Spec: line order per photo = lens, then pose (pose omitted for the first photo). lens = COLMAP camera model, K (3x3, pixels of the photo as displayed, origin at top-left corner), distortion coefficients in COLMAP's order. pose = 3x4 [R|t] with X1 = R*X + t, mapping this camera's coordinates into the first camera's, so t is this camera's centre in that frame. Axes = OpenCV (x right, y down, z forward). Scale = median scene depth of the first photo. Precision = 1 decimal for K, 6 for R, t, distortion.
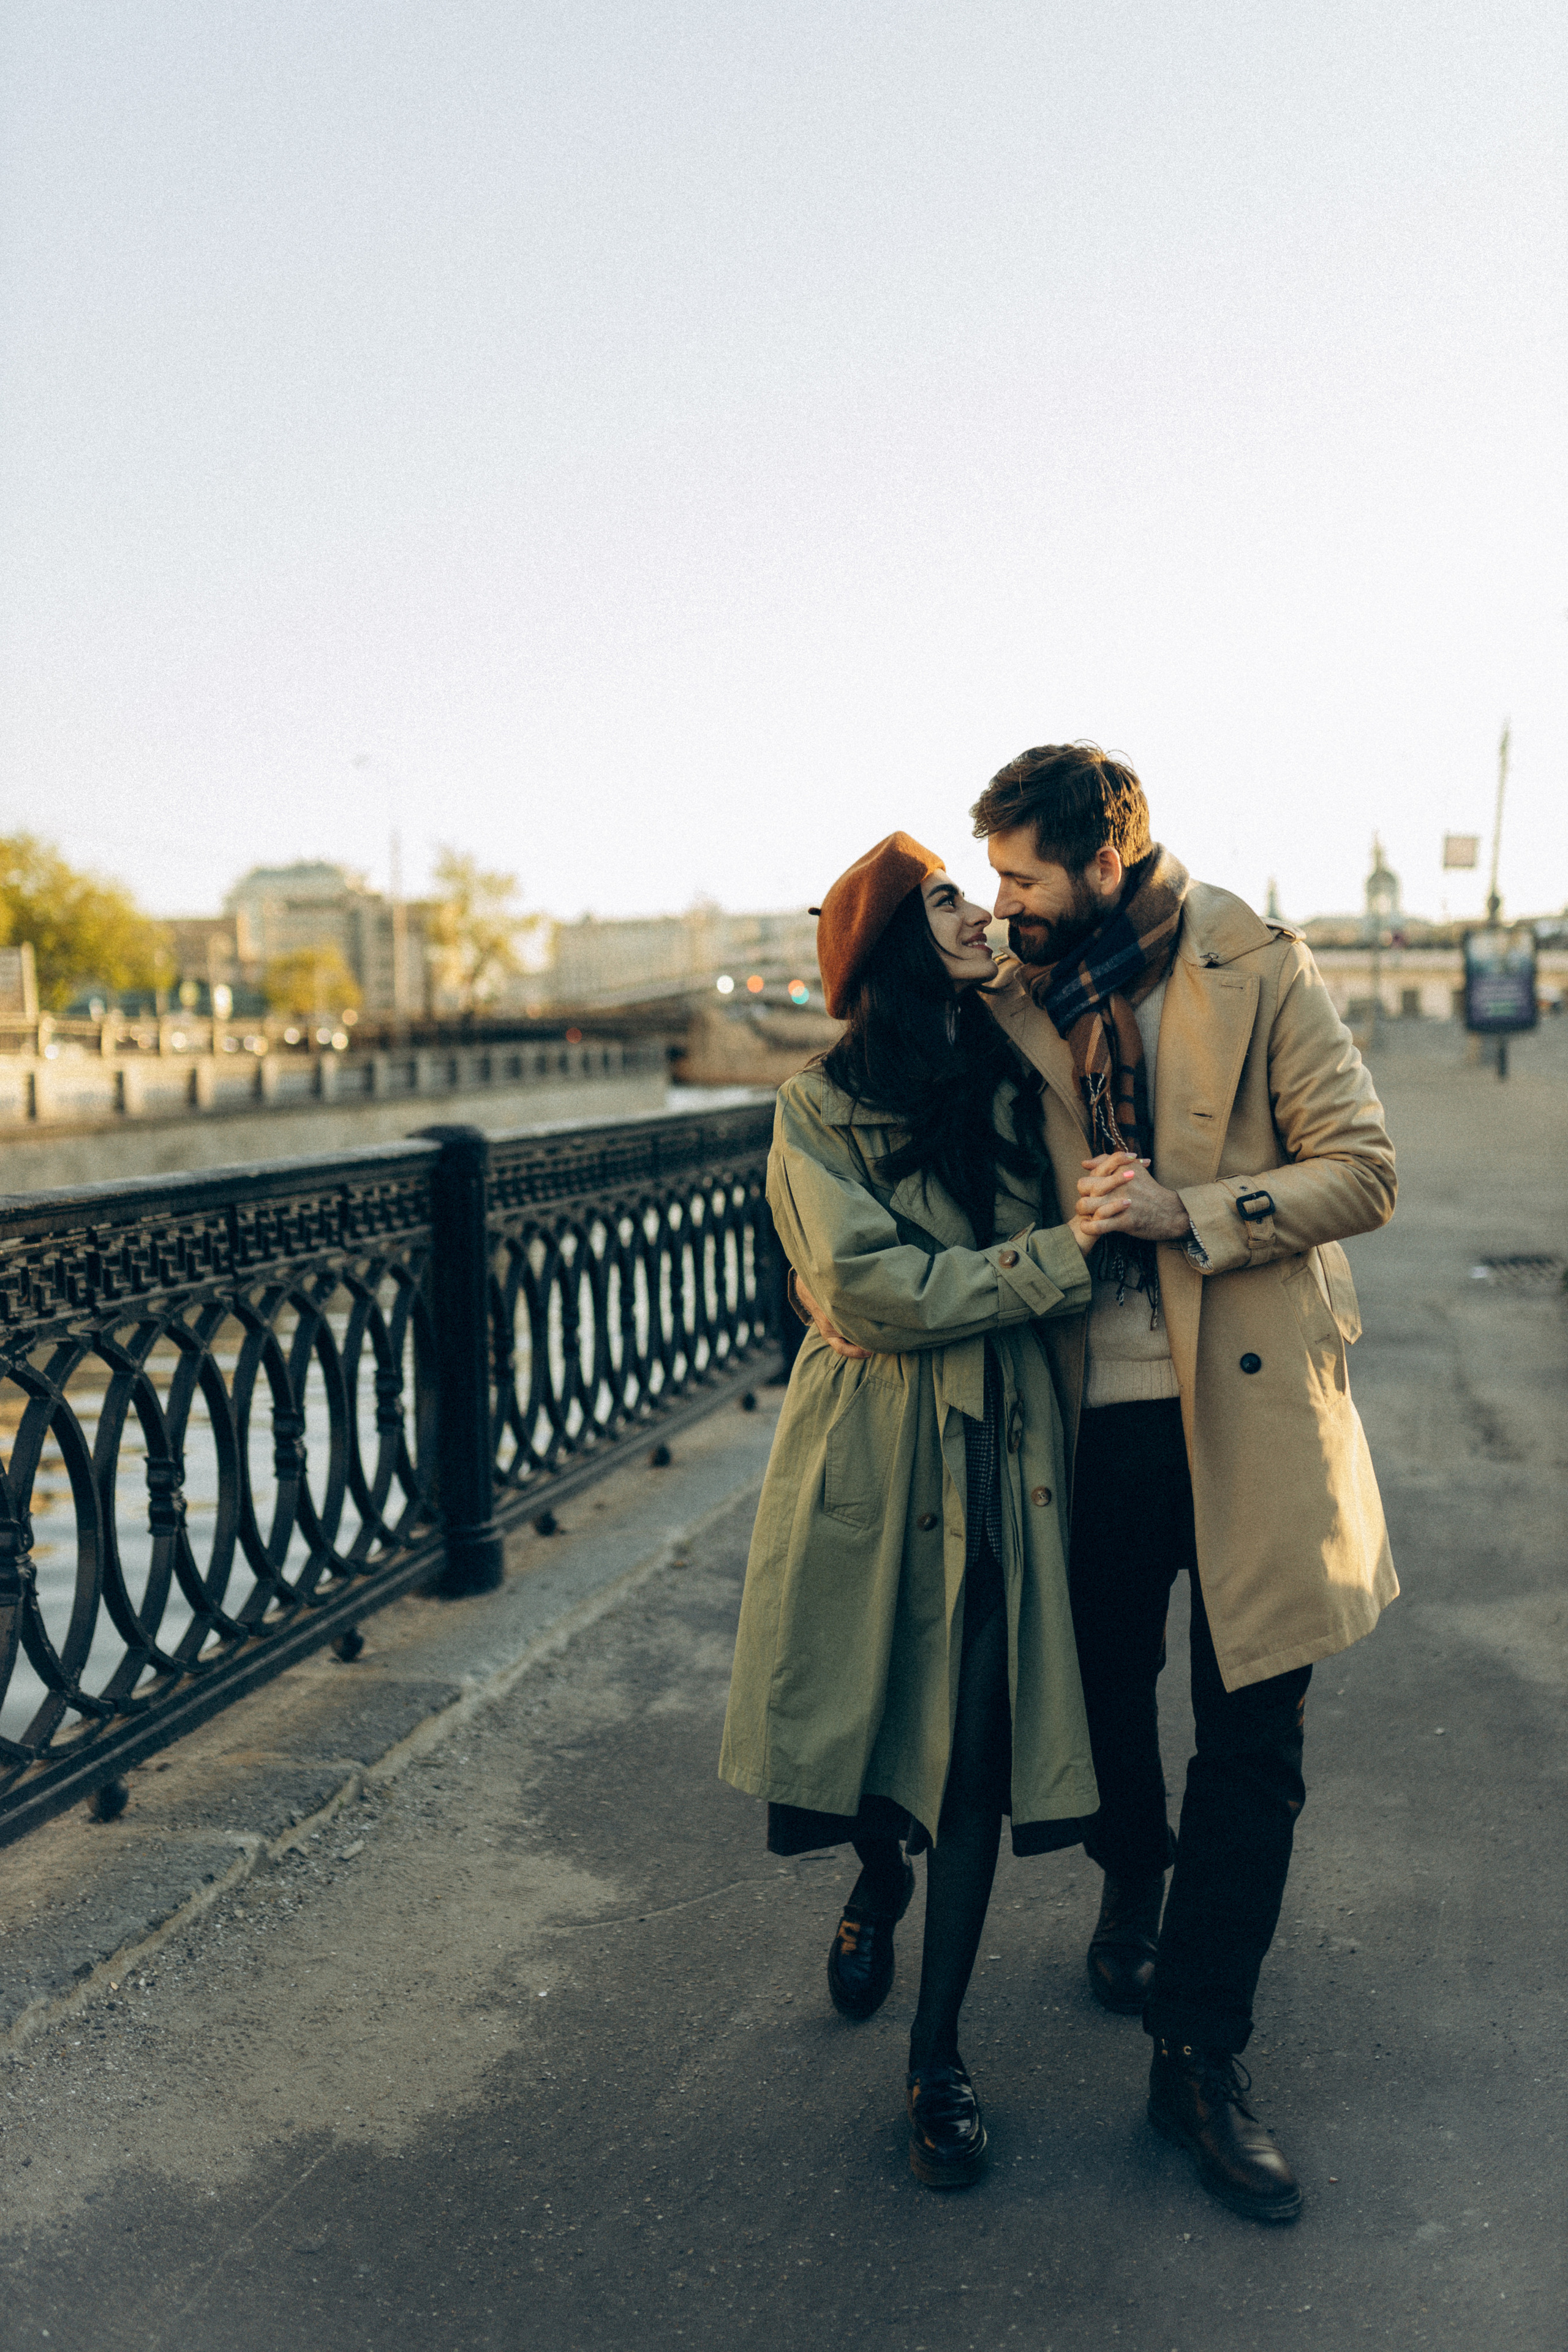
lens RADIAL K [[2242.8, 0, 793.4], [0, 2242.8, 1181.3], [0, 0, 1]] dist [0.011363, -0.004855]
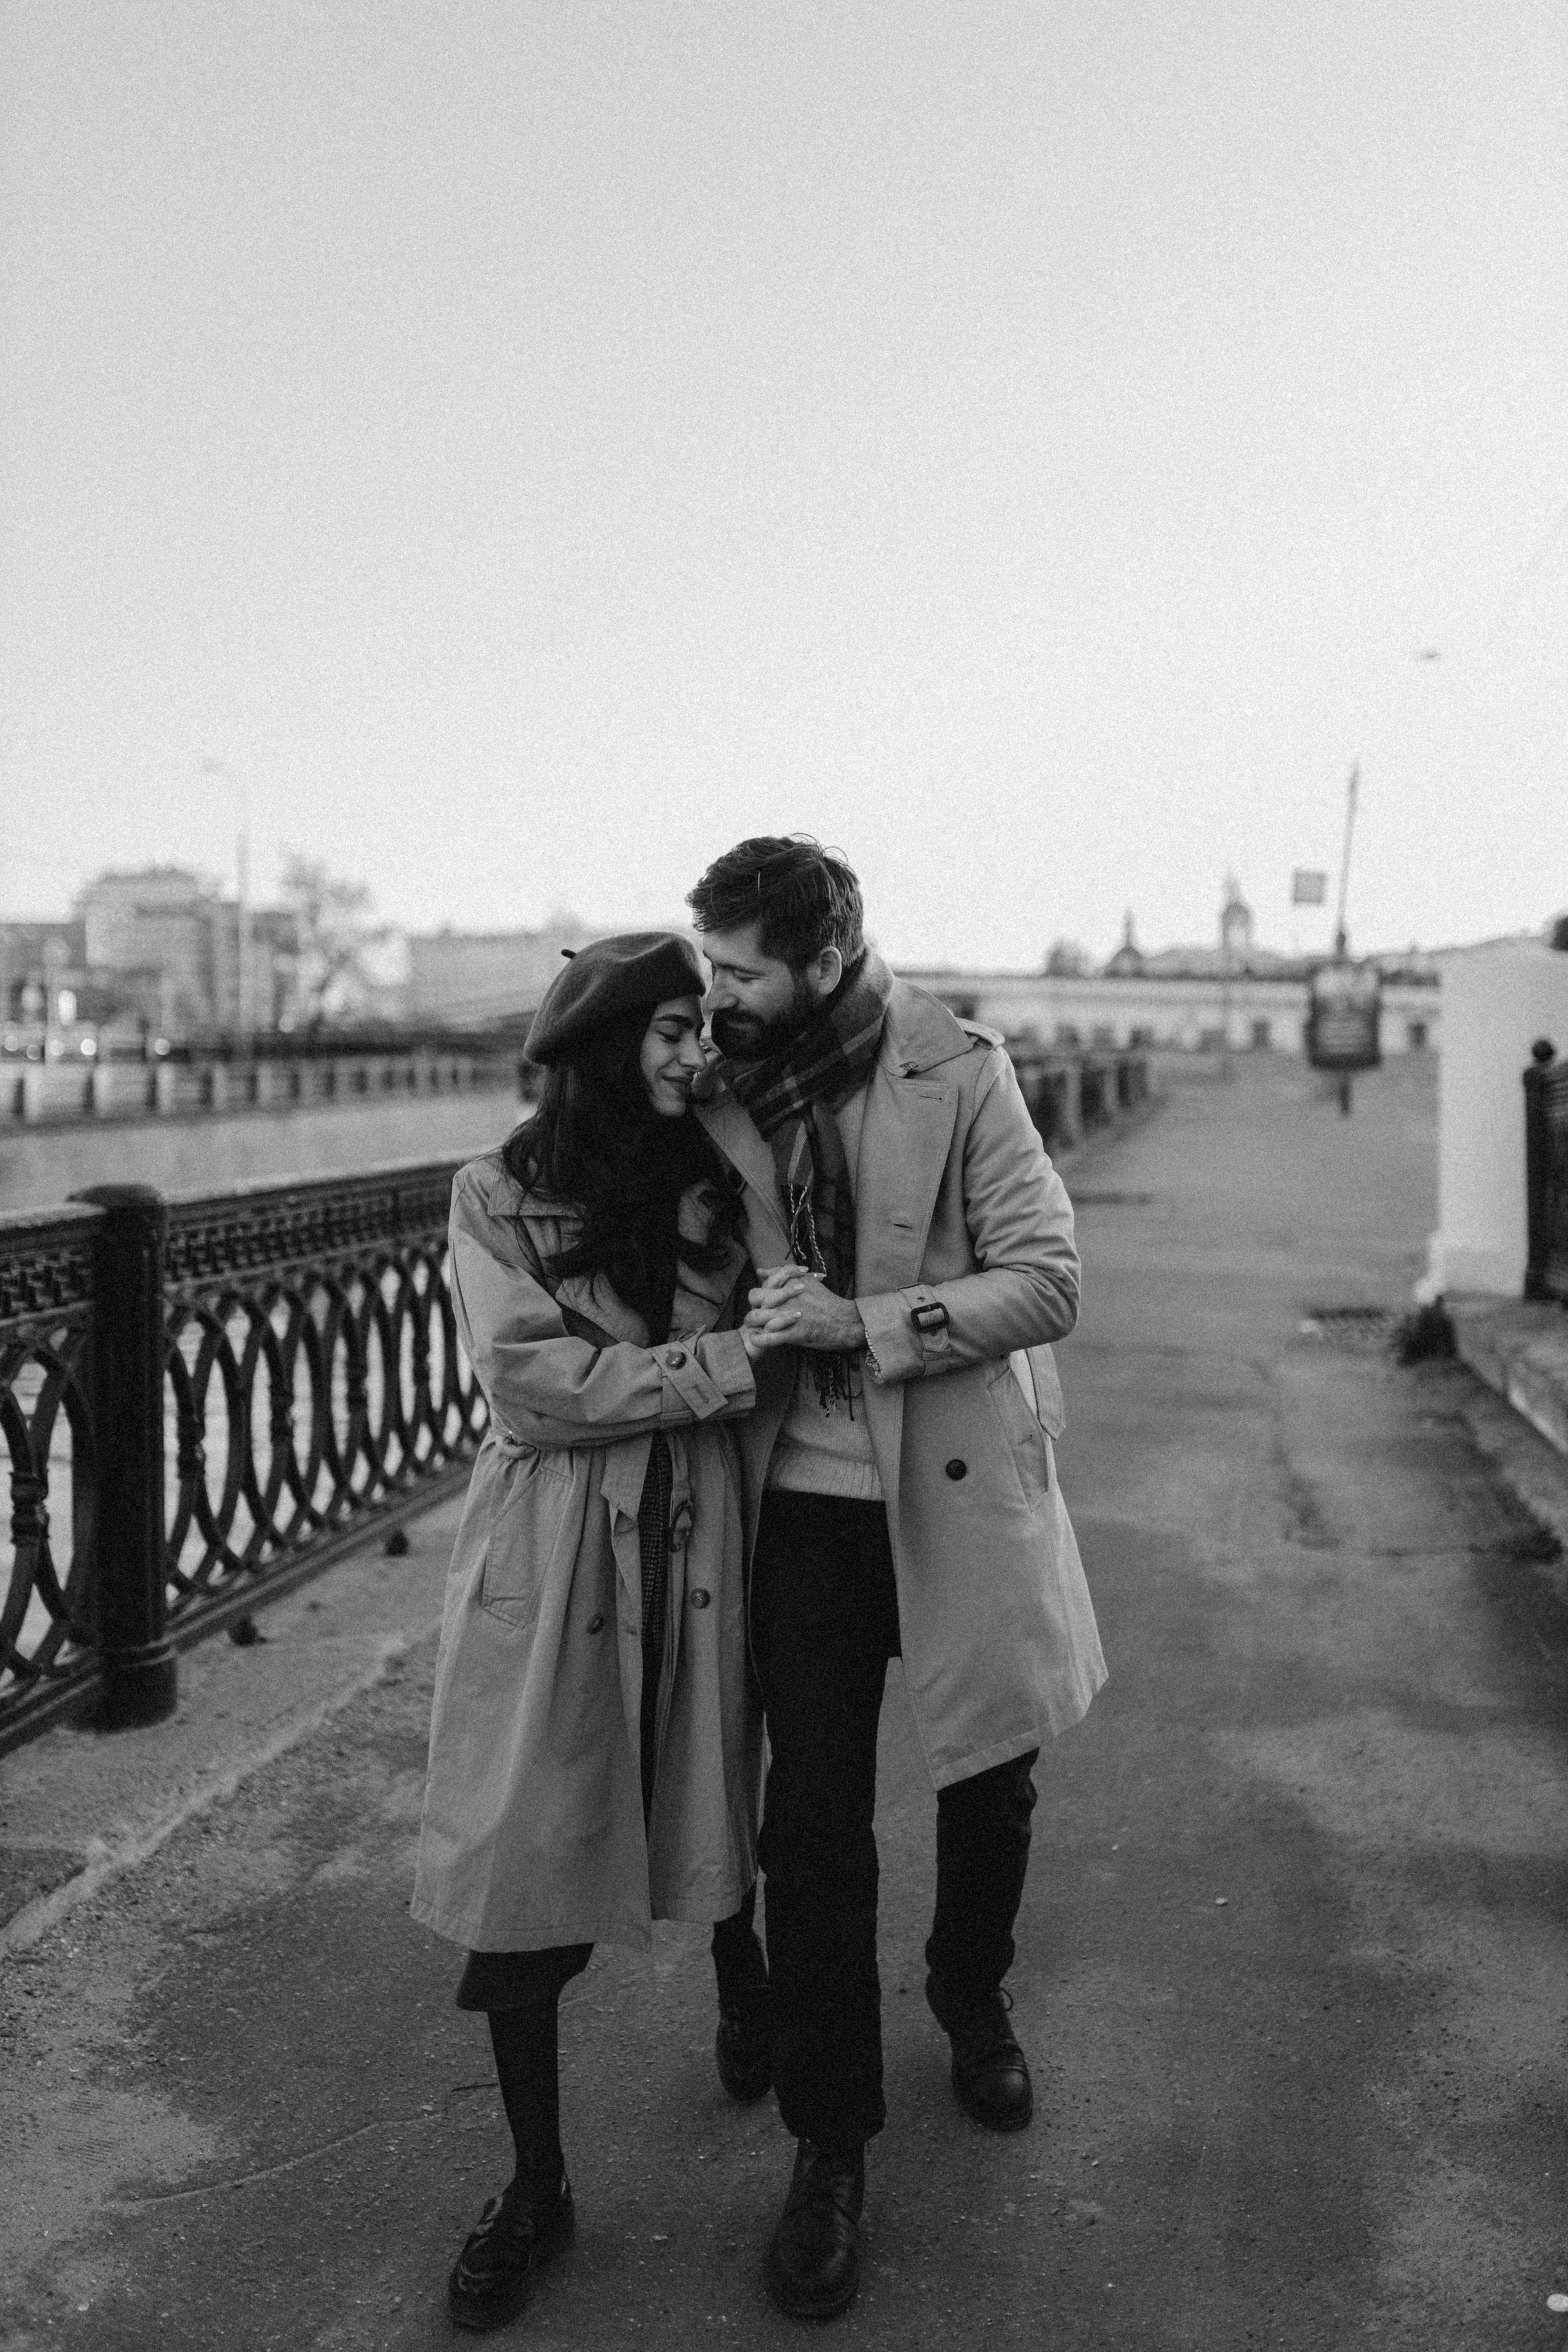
lens RADIAL K [[2242.8, 0, 793.4], [0, 2242.8, 1181.3], [0, 0, 1]] dist [0.011363, -0.004855]
pose [[0.997863, 0.016975, 0.063102, 0.053248], [-0.016443, 0.999825, -0.008942, -0.023216], [-0.063243, 0.007886, 0.997967, 0.115143]]
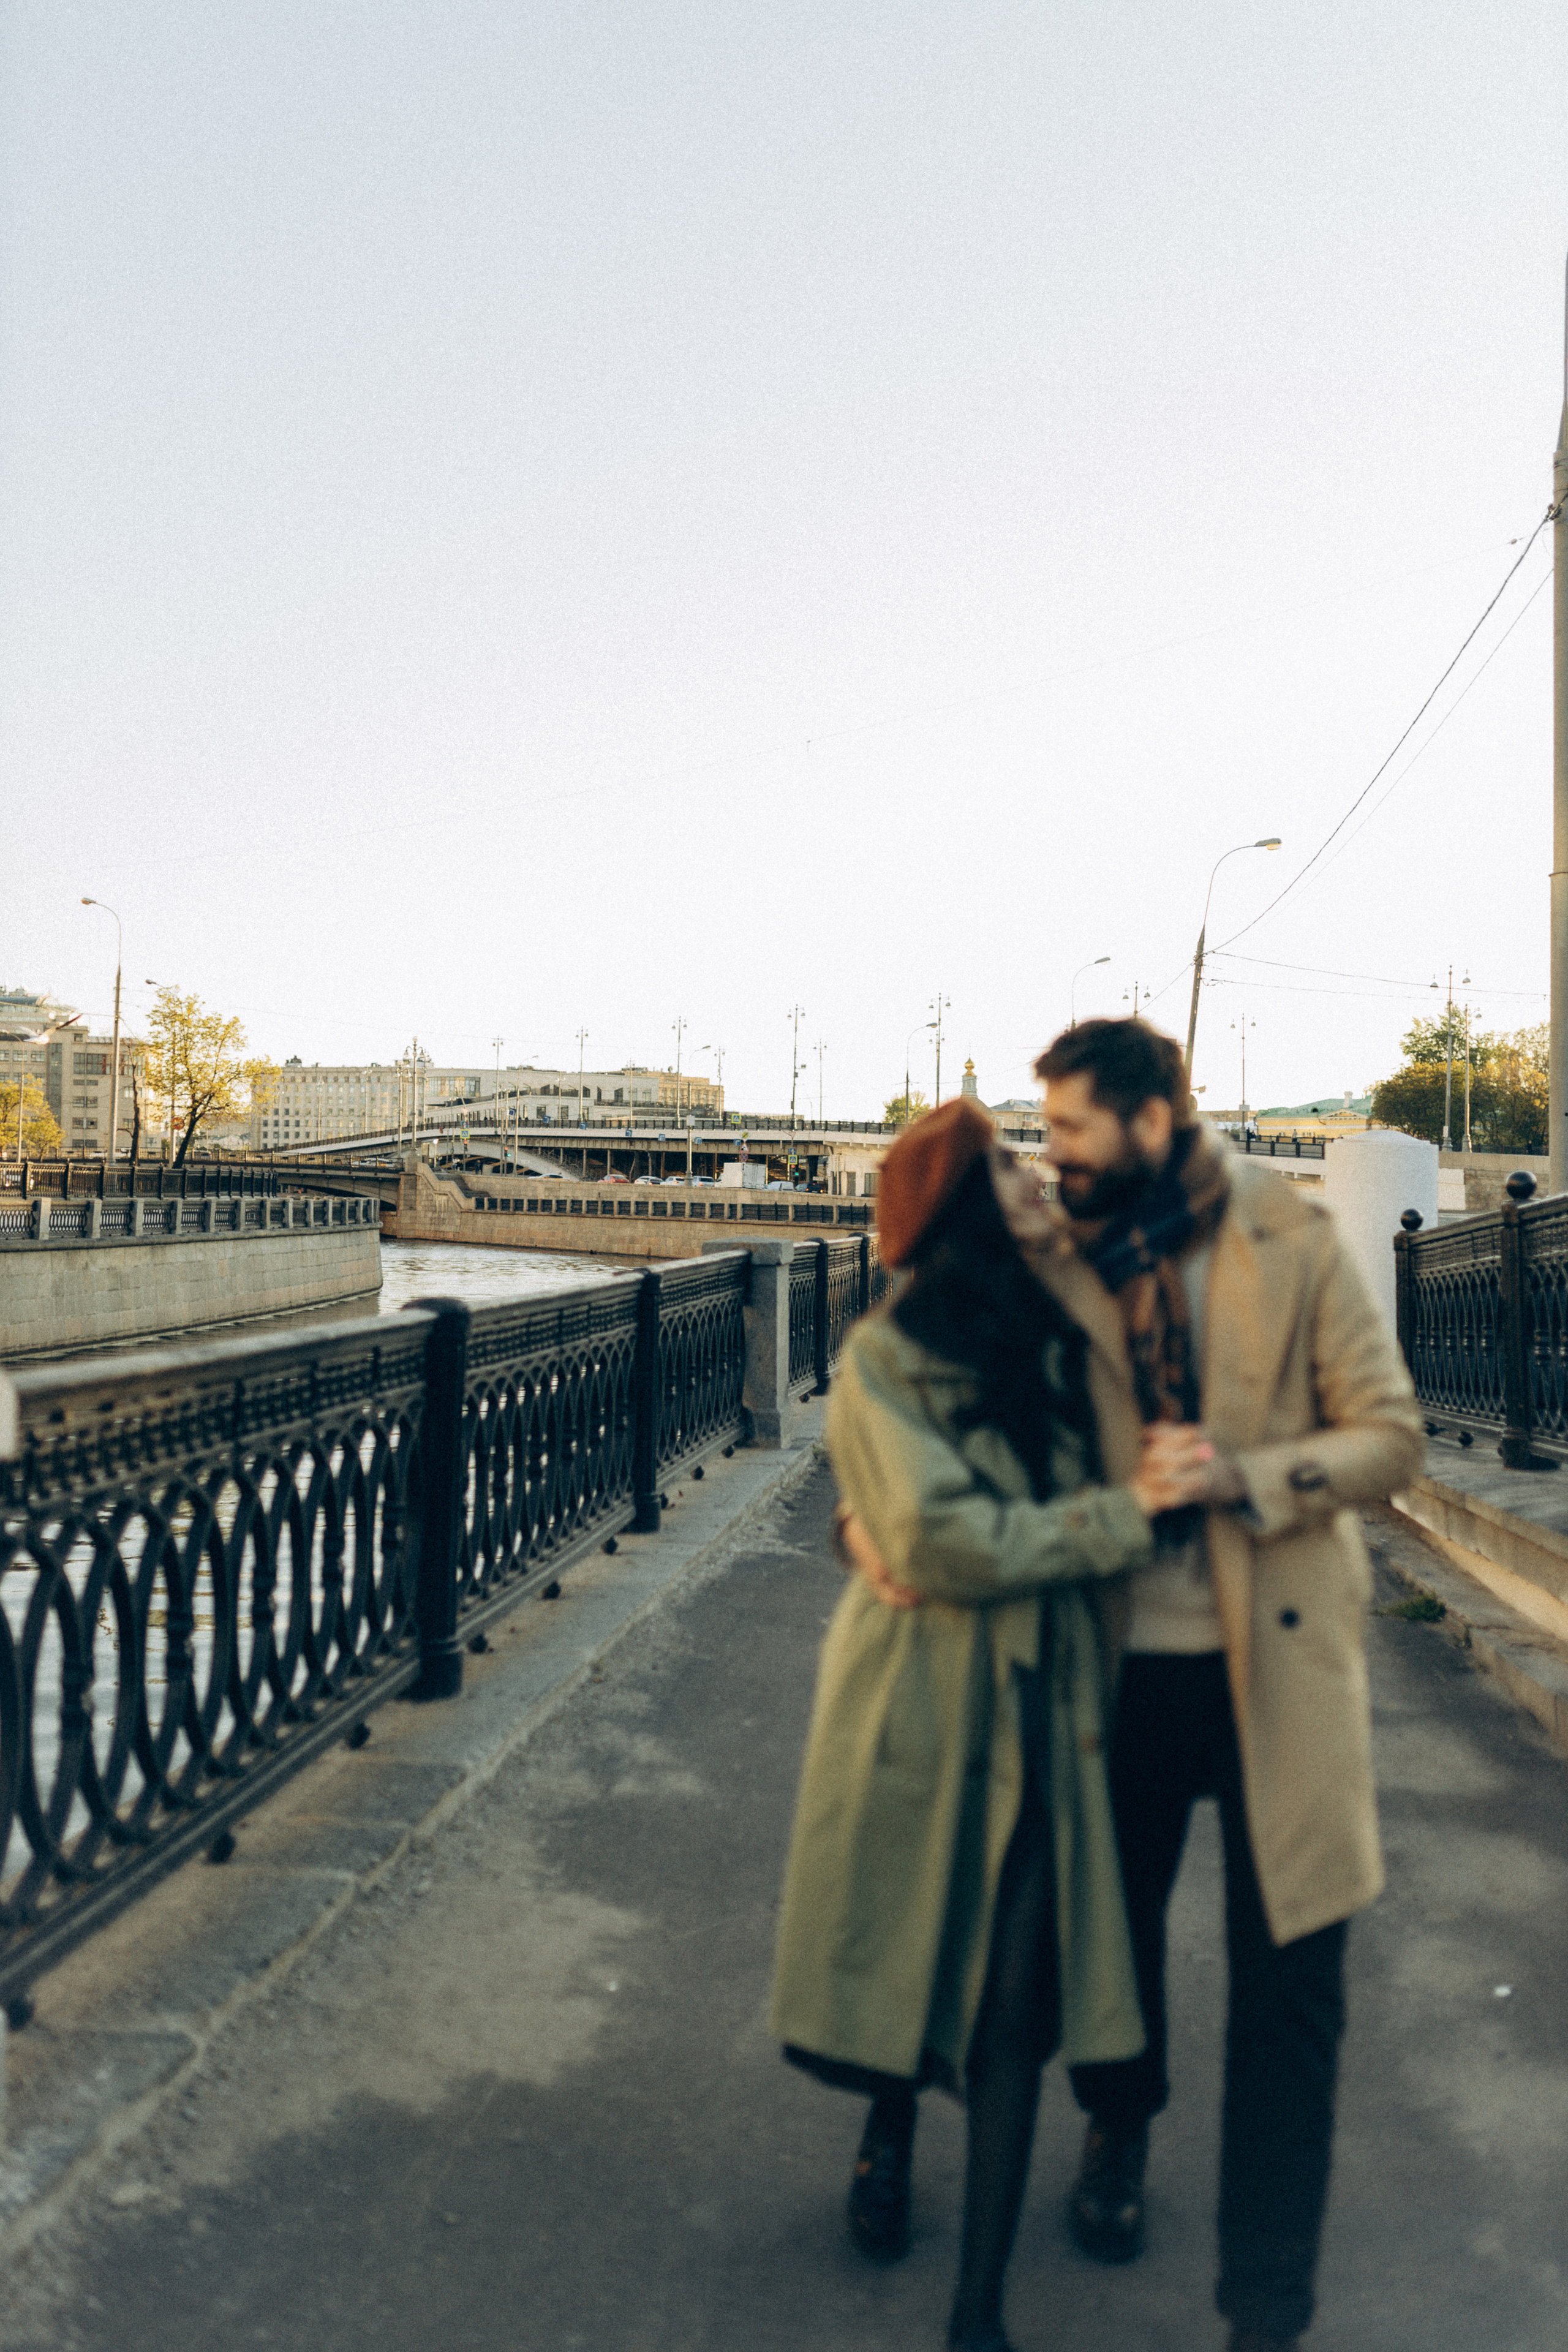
lens RADIAL K [[2242.8, 0, 793.4], [0, 2242.8, 1181.3], [0, 0, 1]] dist [0.011363, -0.004855]
pose [[0.989765, 0.047910, 0.134423, -0.130901], [-0.038018, 0.996442, -0.075215, -0.004304], [-0.137548, 0.069334, 0.988065, -0.206437]]
